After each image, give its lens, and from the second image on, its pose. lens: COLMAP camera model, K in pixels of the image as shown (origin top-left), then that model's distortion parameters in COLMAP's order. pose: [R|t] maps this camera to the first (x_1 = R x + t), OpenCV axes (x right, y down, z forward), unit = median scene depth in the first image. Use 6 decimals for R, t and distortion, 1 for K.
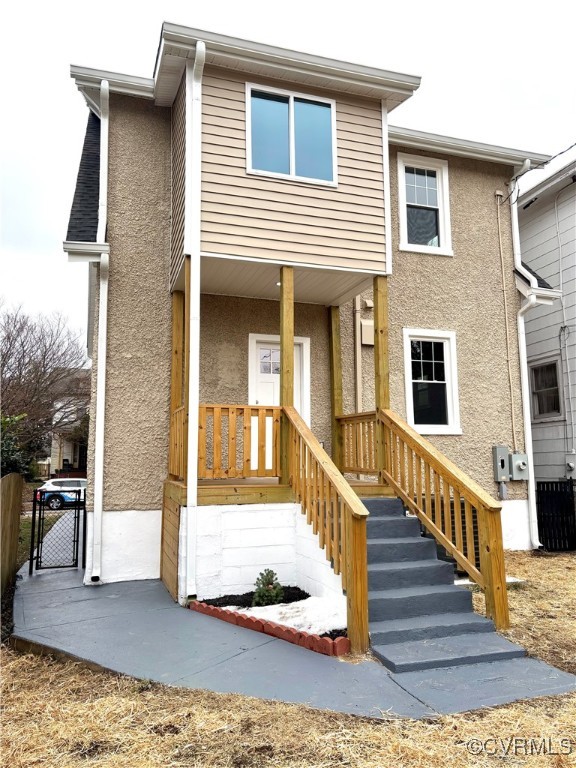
lens RADIAL K [[577.1, 0, 293.2], [0, 577.1, 384.9], [0, 0, 1]] dist [0.110054, -0.148303]
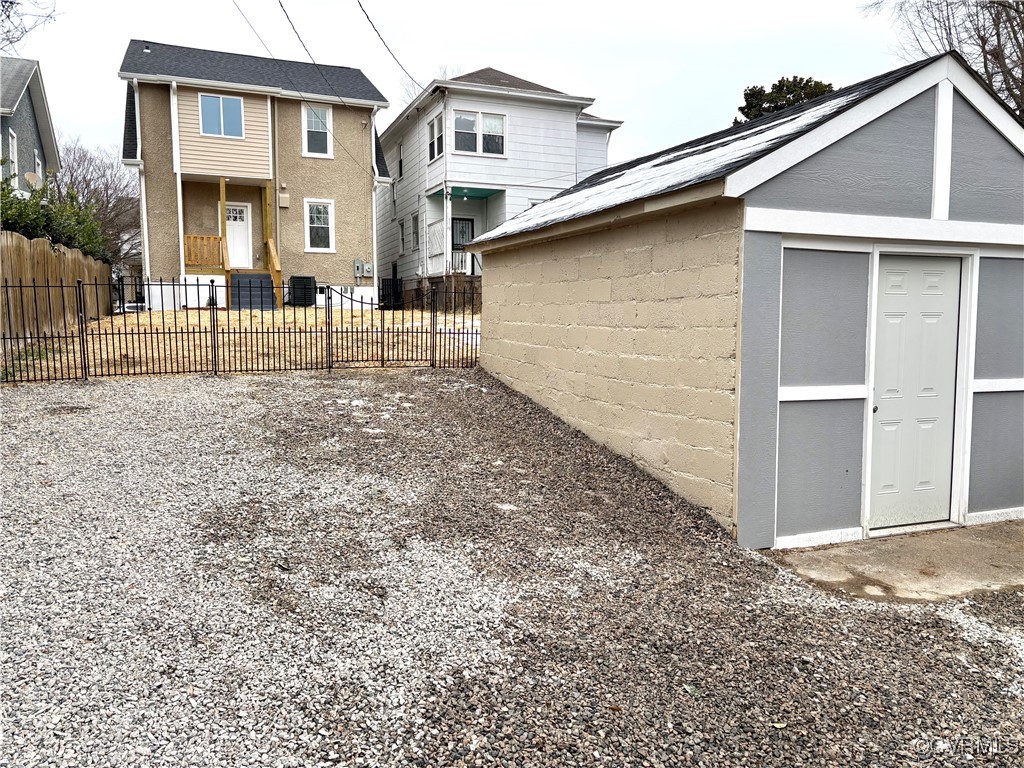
lens RADIAL K [[763.8, 0, 512.0], [0, 763.8, 384.0], [0, 0, 1]] dist [0.027335, -0.002981]
pose [[0.996849, -0.001838, 0.079300, 0.700361], [-0.015045, 0.977202, 0.211778, -0.043479], [-0.077881, -0.212304, 0.974095, -1.765156]]
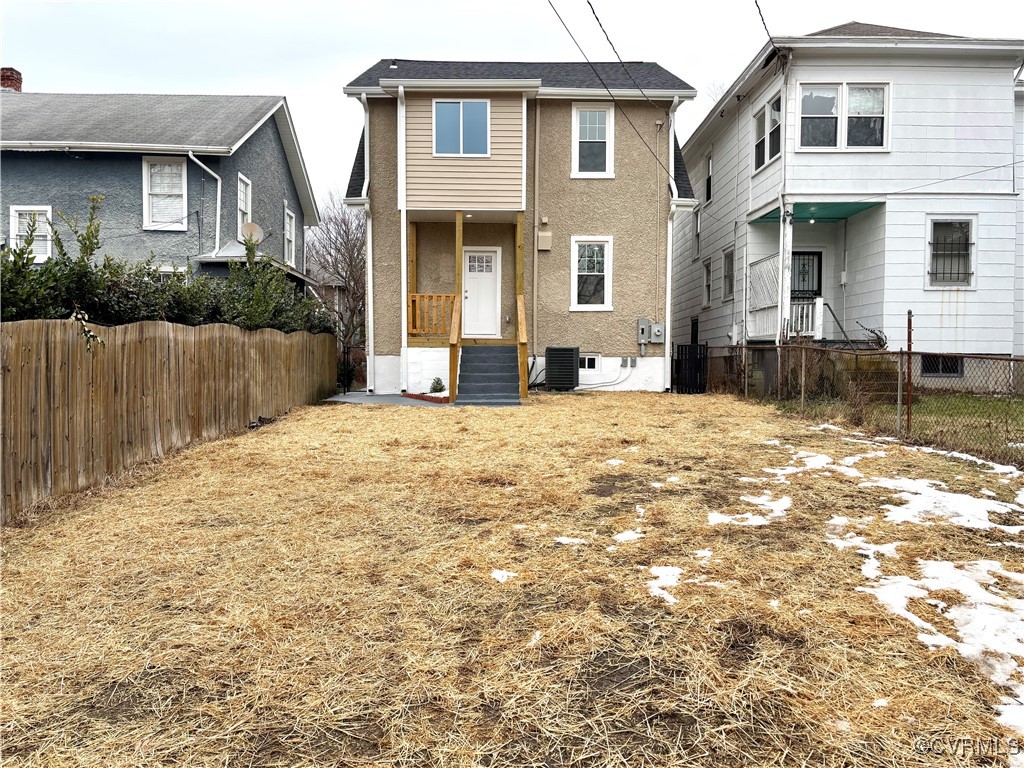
lens RADIAL K [[769.4, 0, 512.0], [0, 769.4, 384.0], [0, 0, 1]] dist [0.110054, -0.148303]
pose [[0.956619, 0.017130, -0.290839, 0.617623], [0.029103, 0.987658, 0.153897, -0.036069], [0.289886, -0.155685, 0.944314, -0.898366]]
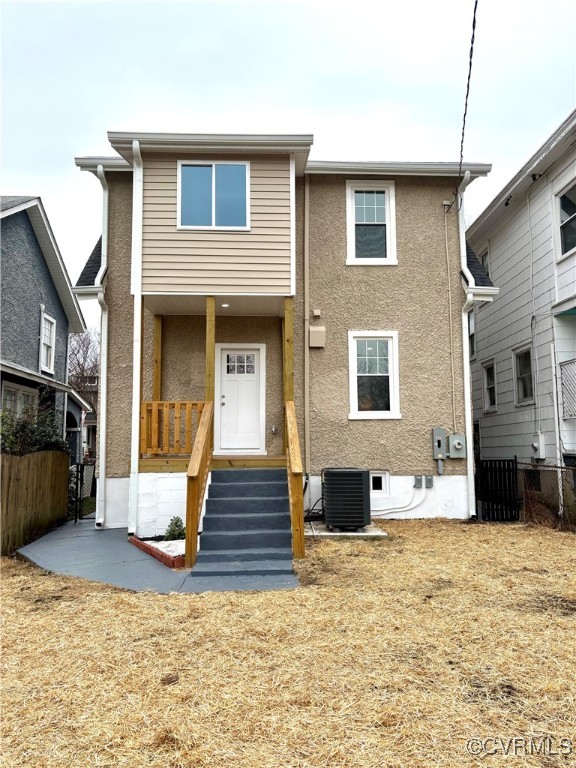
lens RADIAL K [[577.1, 0, 293.2], [0, 577.1, 384.9], [0, 0, 1]] dist [0.110054, -0.148303]
pose [[0.963953, -0.029379, -0.264447, 0.398012], [0.036278, 0.999116, 0.021242, -0.016302], [0.263589, -0.030070, 0.964166, -0.183501]]
